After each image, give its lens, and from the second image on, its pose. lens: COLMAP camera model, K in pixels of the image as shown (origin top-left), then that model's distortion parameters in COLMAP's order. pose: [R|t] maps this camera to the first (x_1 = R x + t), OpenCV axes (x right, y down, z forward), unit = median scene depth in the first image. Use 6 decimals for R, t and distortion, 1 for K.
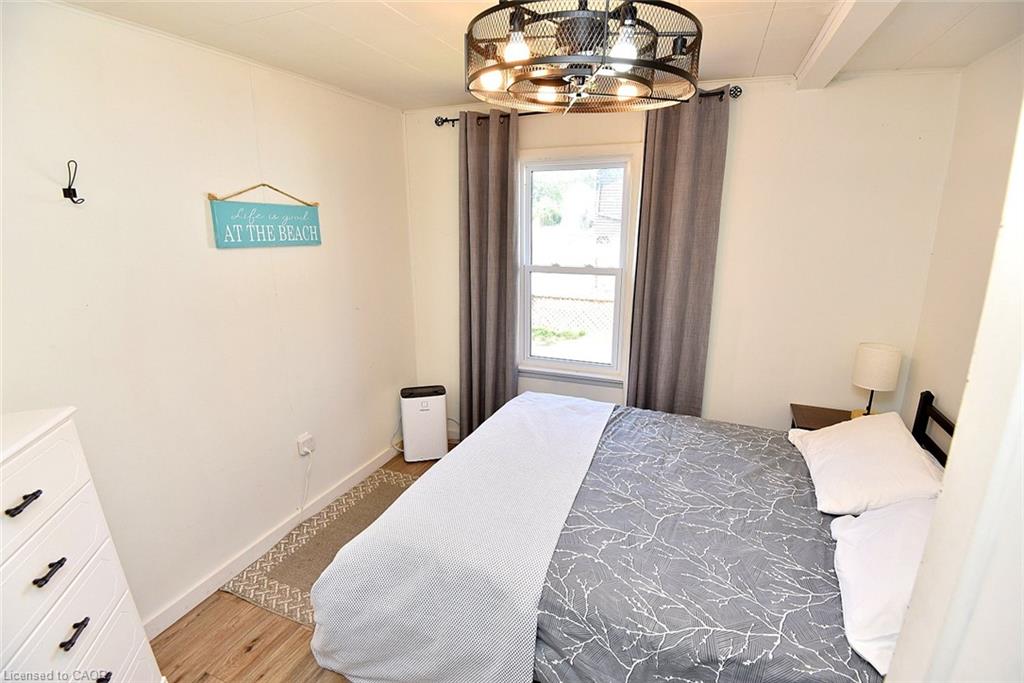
lens RADIAL K [[486.3, 0, 512.6], [0, 486.3, 319.0], [0, 0, 1]] dist [-0.012542, -0.017801]
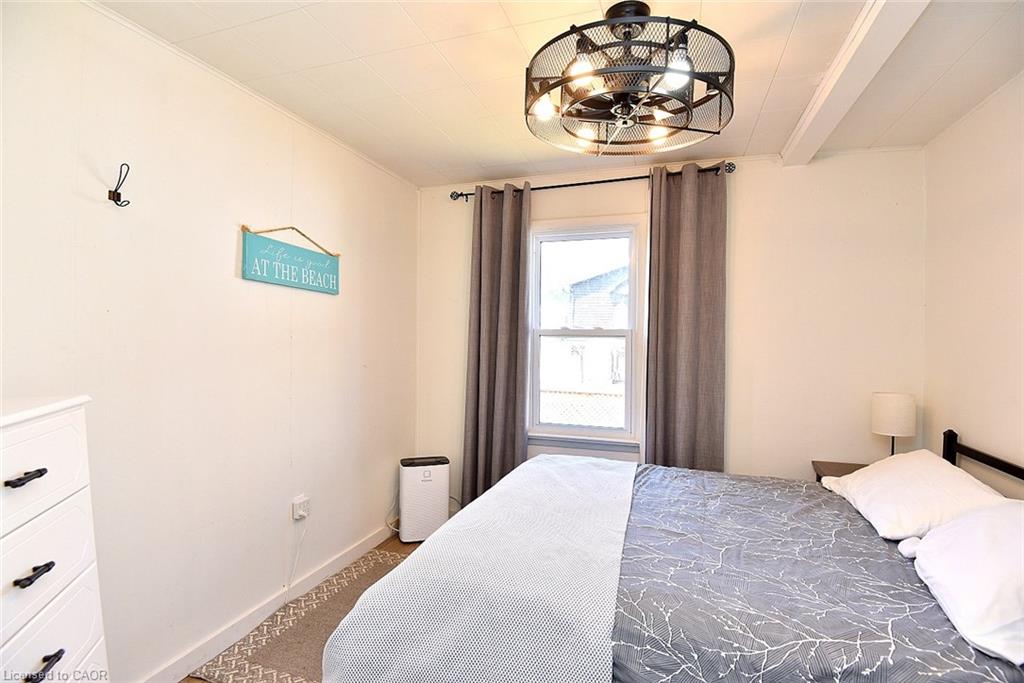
lens RADIAL K [[486.3, 0, 512.6], [0, 486.3, 319.0], [0, 0, 1]] dist [-0.012542, -0.017801]
pose [[0.997593, 0.020322, 0.066303, -0.116867], [-0.003331, 0.969038, -0.246888, 0.158652], [-0.069268, 0.246073, 0.966773, 0.027461]]
